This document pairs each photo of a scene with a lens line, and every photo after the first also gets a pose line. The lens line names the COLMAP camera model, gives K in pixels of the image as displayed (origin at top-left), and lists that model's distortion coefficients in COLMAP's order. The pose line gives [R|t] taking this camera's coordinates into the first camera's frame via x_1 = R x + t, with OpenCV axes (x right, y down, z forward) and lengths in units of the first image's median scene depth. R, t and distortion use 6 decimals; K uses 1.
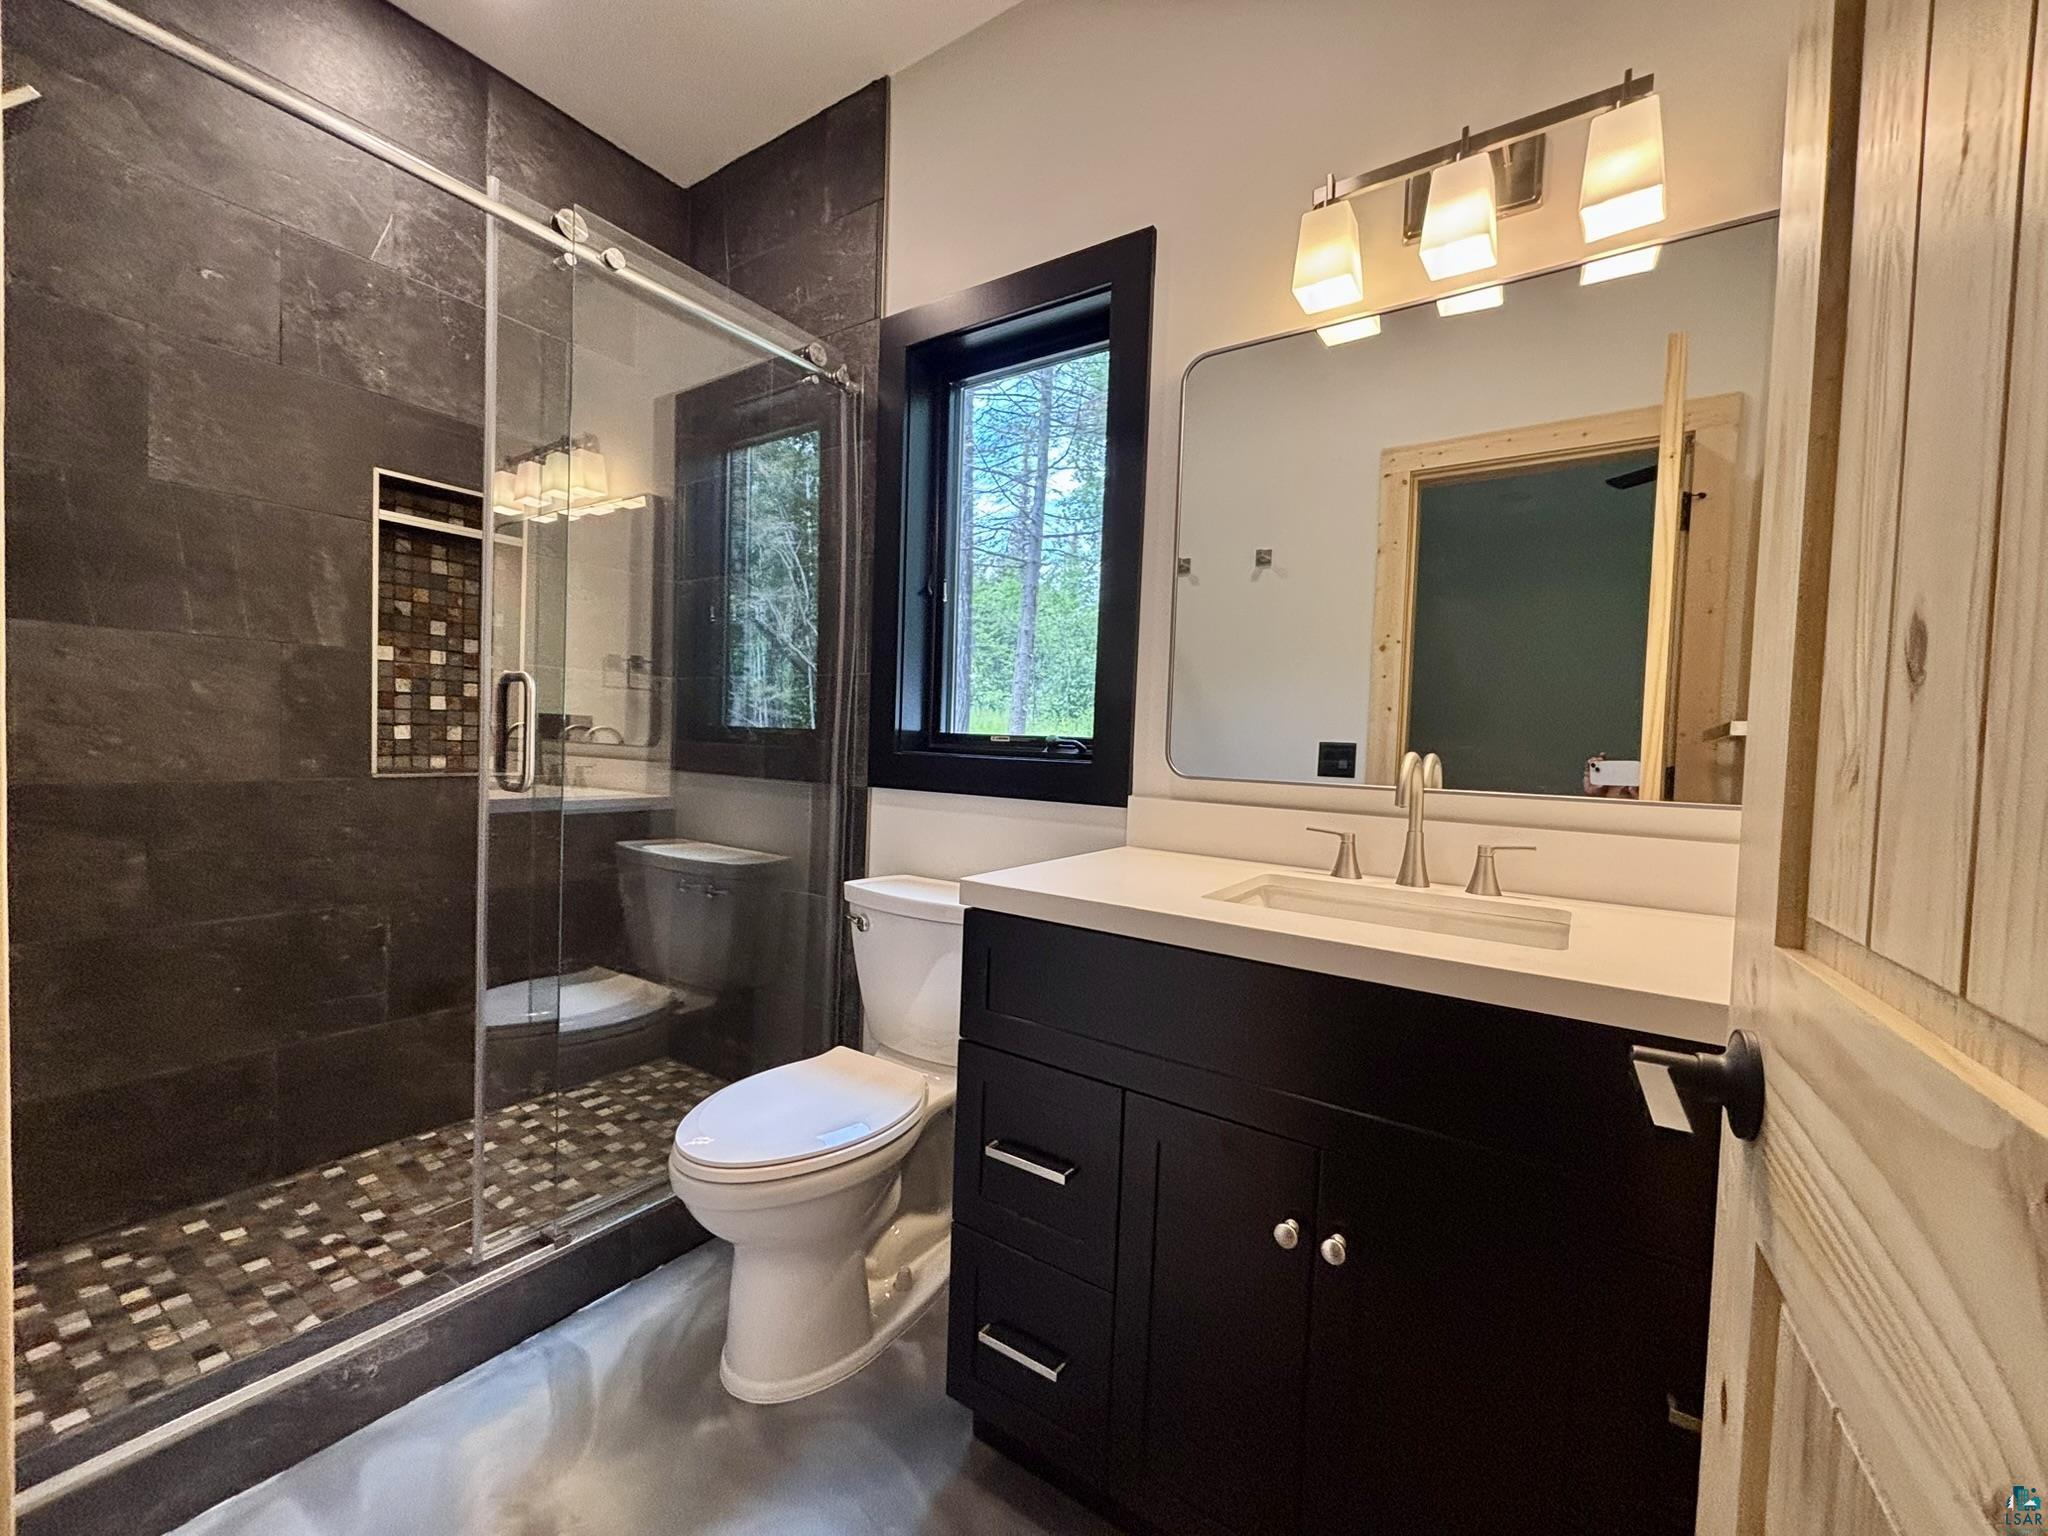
lens RADIAL K [[824.7, 0, 1031.1], [0, 824.7, 775.6], [0, 0, 1]] dist [0.001566, -0.000748]
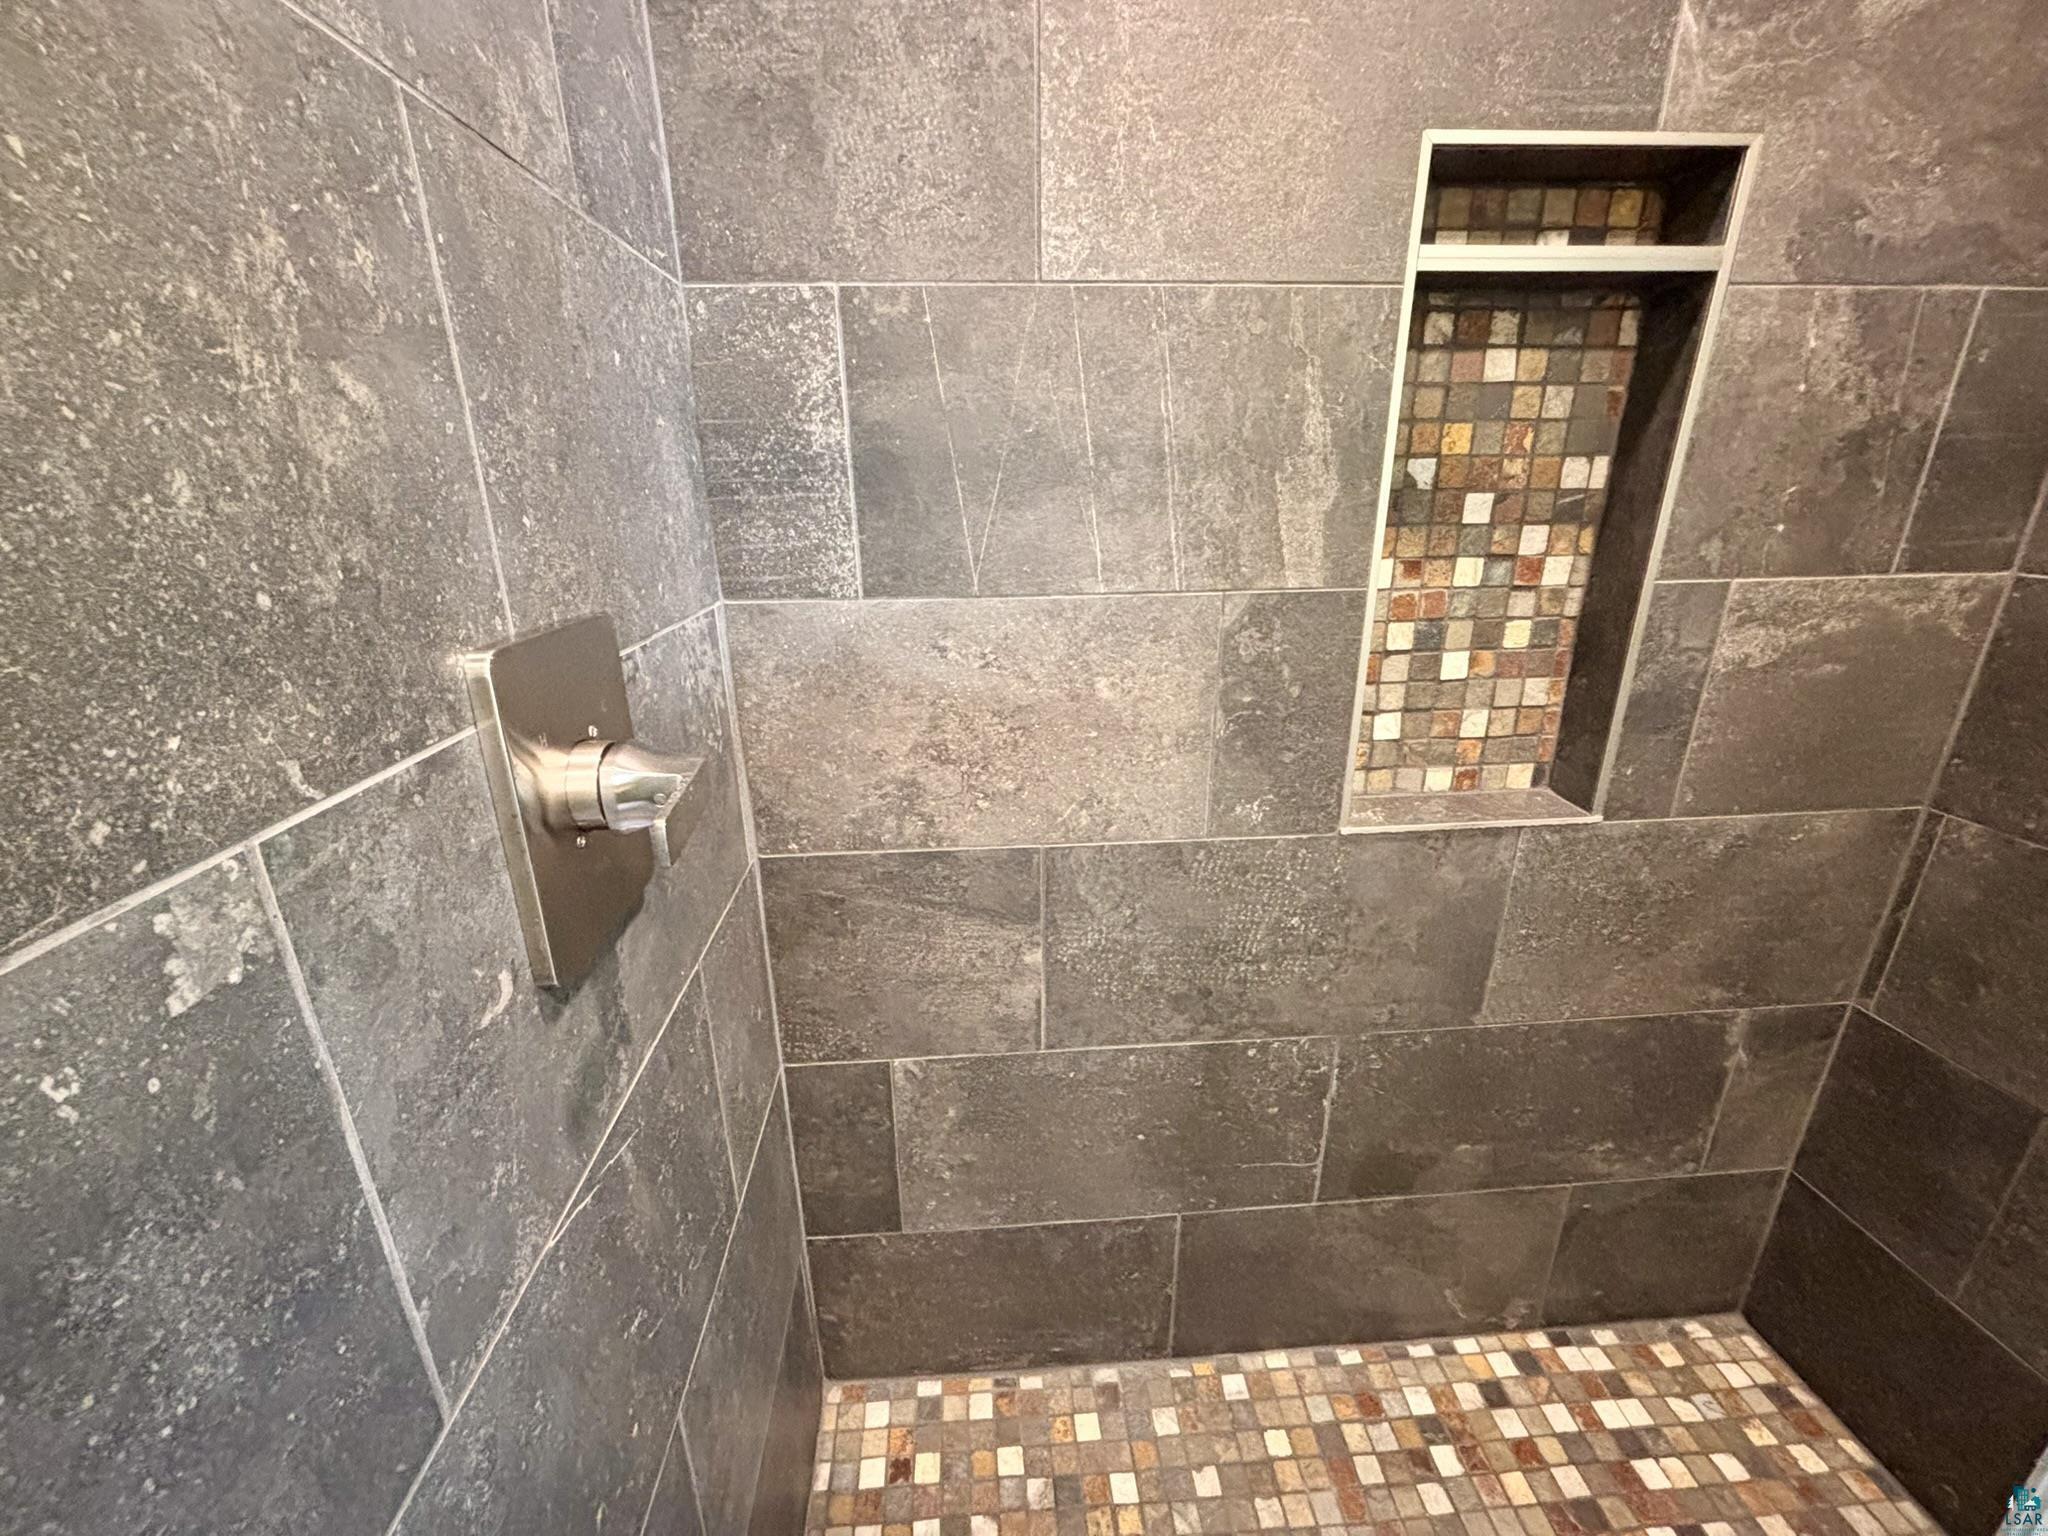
lens RADIAL K [[824.7, 0, 1029.4], [0, 824.7, 764.0], [0, 0, 1]] dist [0.001566, -0.000748]
pose [[0.611280, 0.209982, -0.763050, -0.532026], [0.002894, 0.963559, 0.267479, -0.179744], [0.791409, -0.165713, 0.588397, 0.546883]]
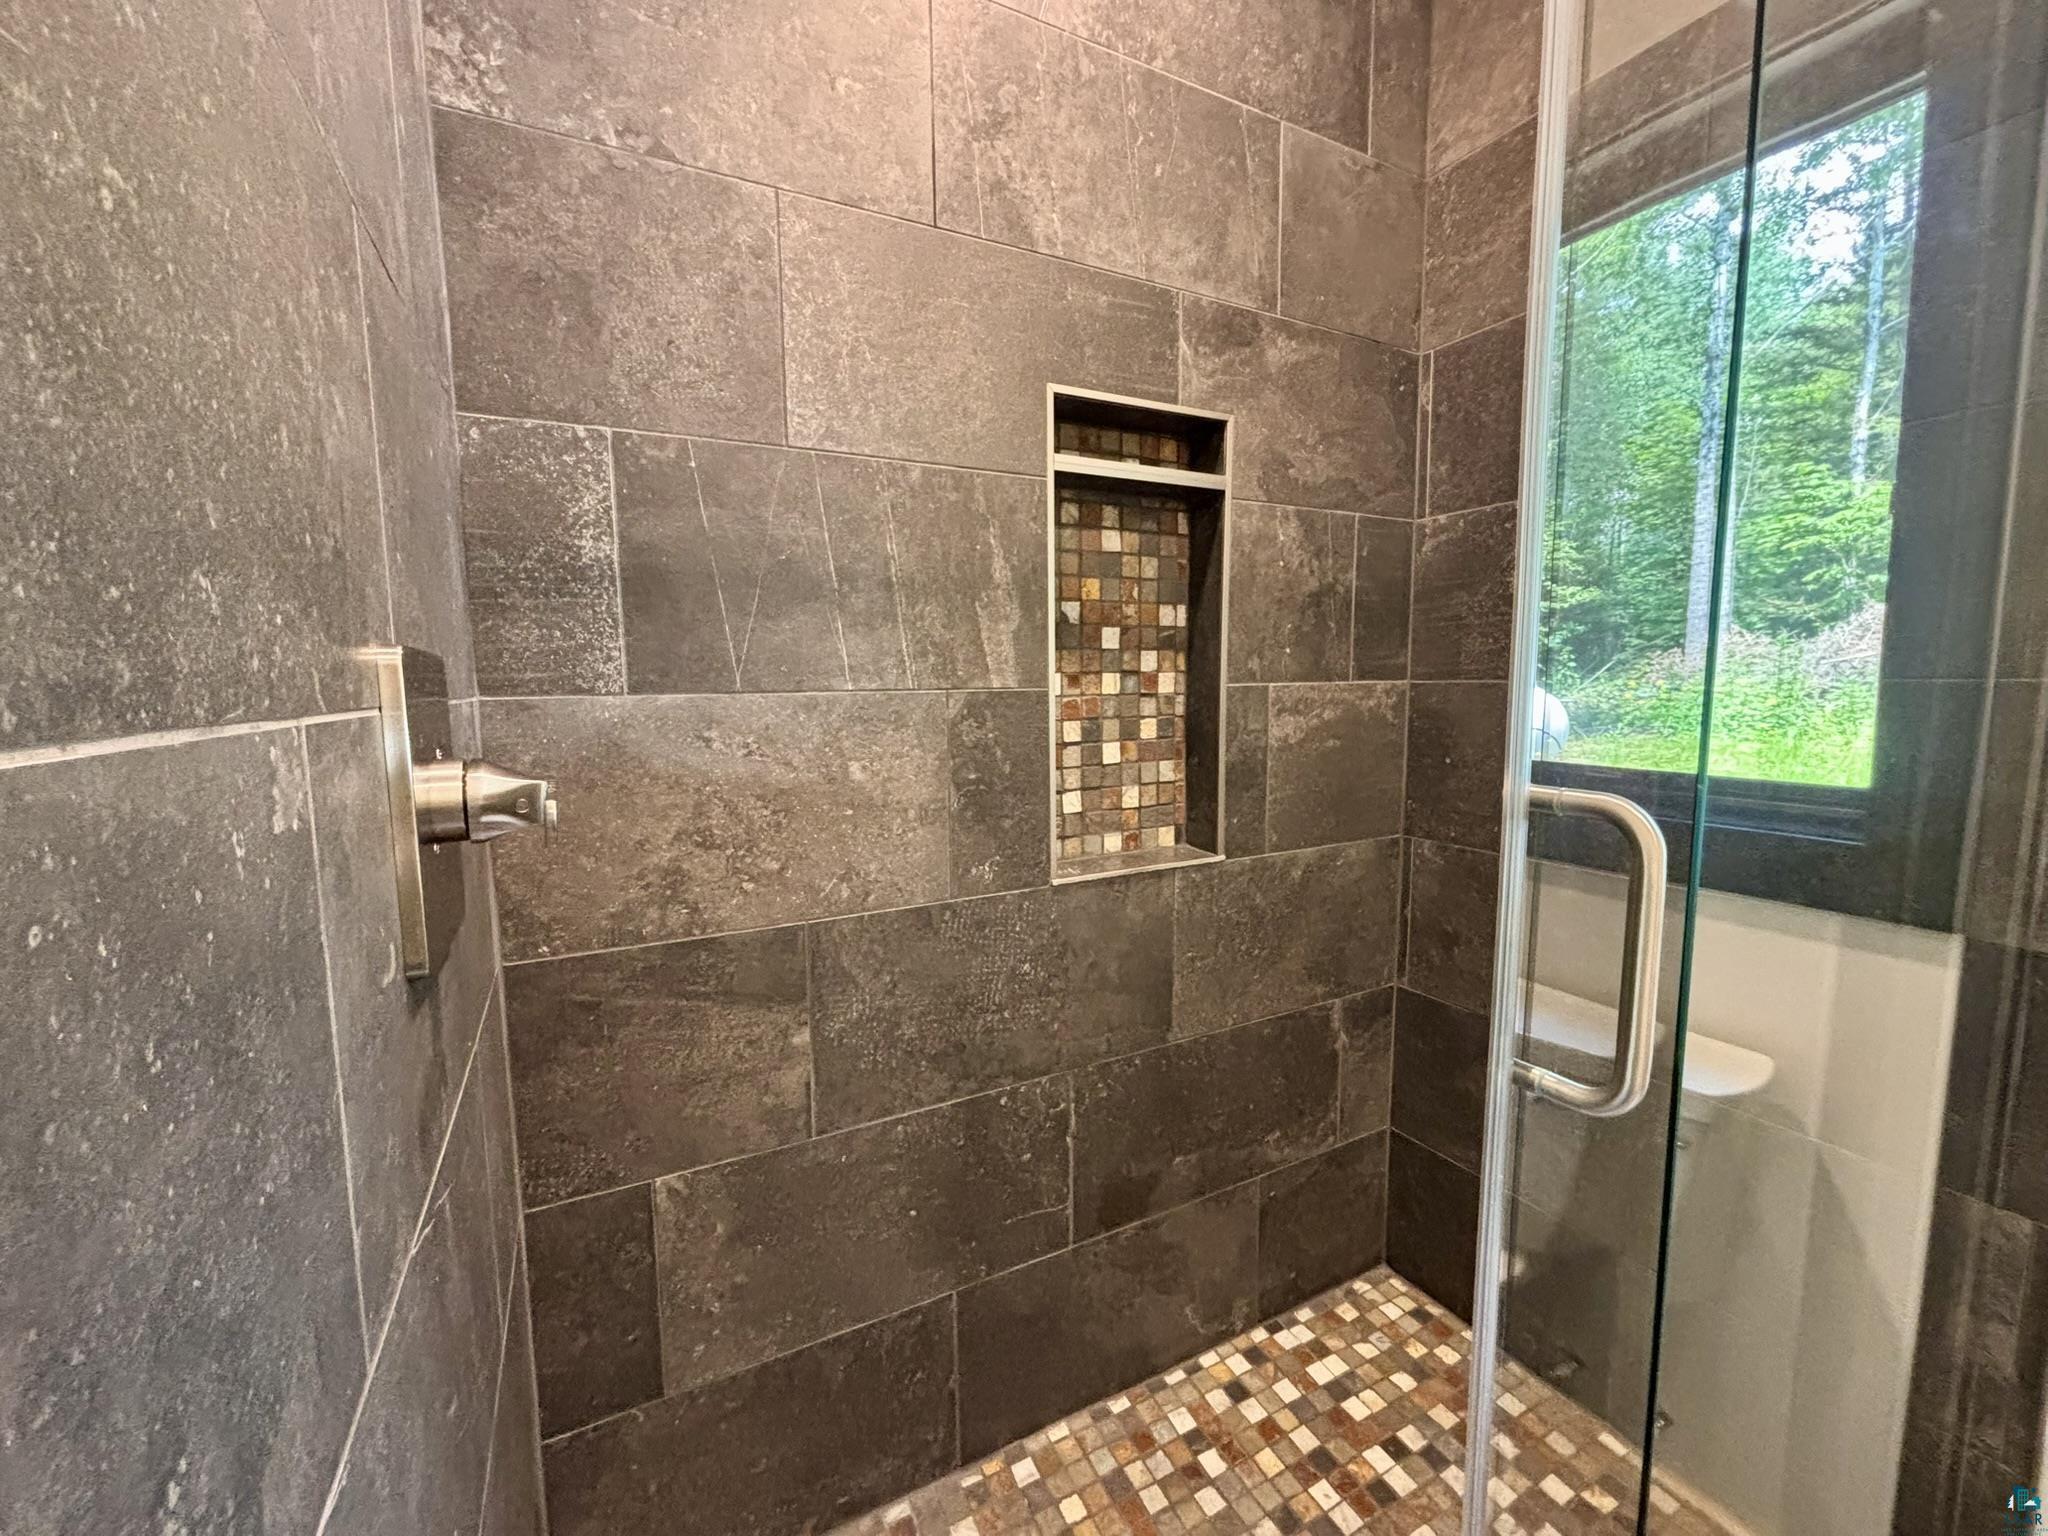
lens RADIAL K [[824.7, 0, 1026.2], [0, 824.7, 772.3], [0, 0, 1]] dist [0.001566, -0.000748]
pose [[0.874335, 0.000617, -0.485323, -0.508133], [0.028680, 0.998186, 0.052936, -0.119695], [0.484475, -0.060203, 0.872731, 0.439705]]
